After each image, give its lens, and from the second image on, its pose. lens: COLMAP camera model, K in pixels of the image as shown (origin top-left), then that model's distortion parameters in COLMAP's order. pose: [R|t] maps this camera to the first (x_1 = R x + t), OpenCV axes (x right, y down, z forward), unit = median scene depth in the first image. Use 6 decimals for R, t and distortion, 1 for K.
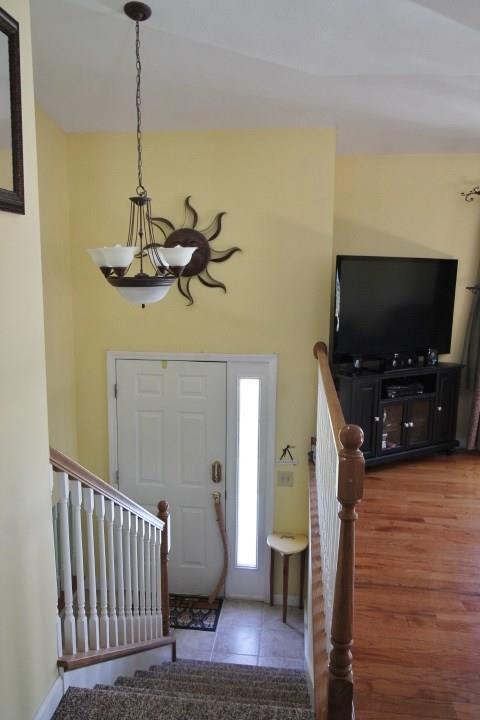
lens RADIAL K [[576.9, 0, 229.2], [0, 576.9, 360.7], [0, 0, 1]] dist [0.013661, -0.000714]
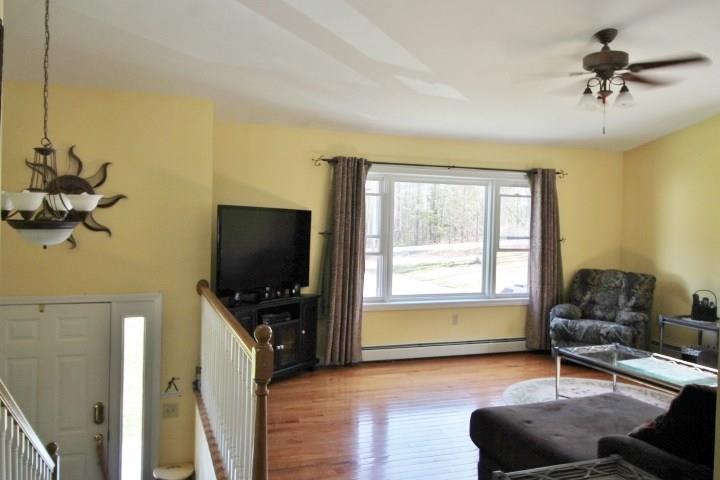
lens RADIAL K [[576.9, 0, 357.4], [0, 576.9, 235.2], [0, 0, 1]] dist [0.013661, -0.000714]
pose [[0.890295, 0.002053, 0.455379, -0.088290], [0.055432, 0.992065, -0.112847, 0.025562], [-0.451997, 0.125710, 0.883117, -0.147585]]
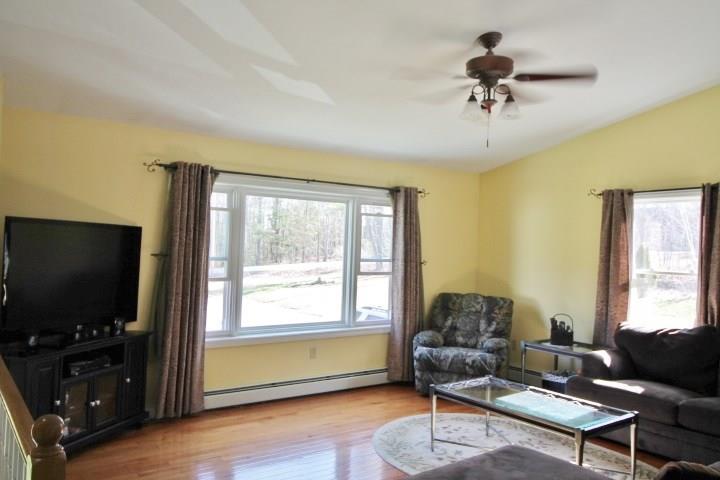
lens RADIAL K [[576.9, 0, 357.4], [0, 576.9, 235.2], [0, 0, 1]] dist [0.013661, -0.000714]
pose [[0.732802, 0.028982, 0.679824, -0.014965], [0.079632, 0.988574, -0.127981, -0.001345], [-0.675766, 0.147921, 0.722122, 0.020538]]
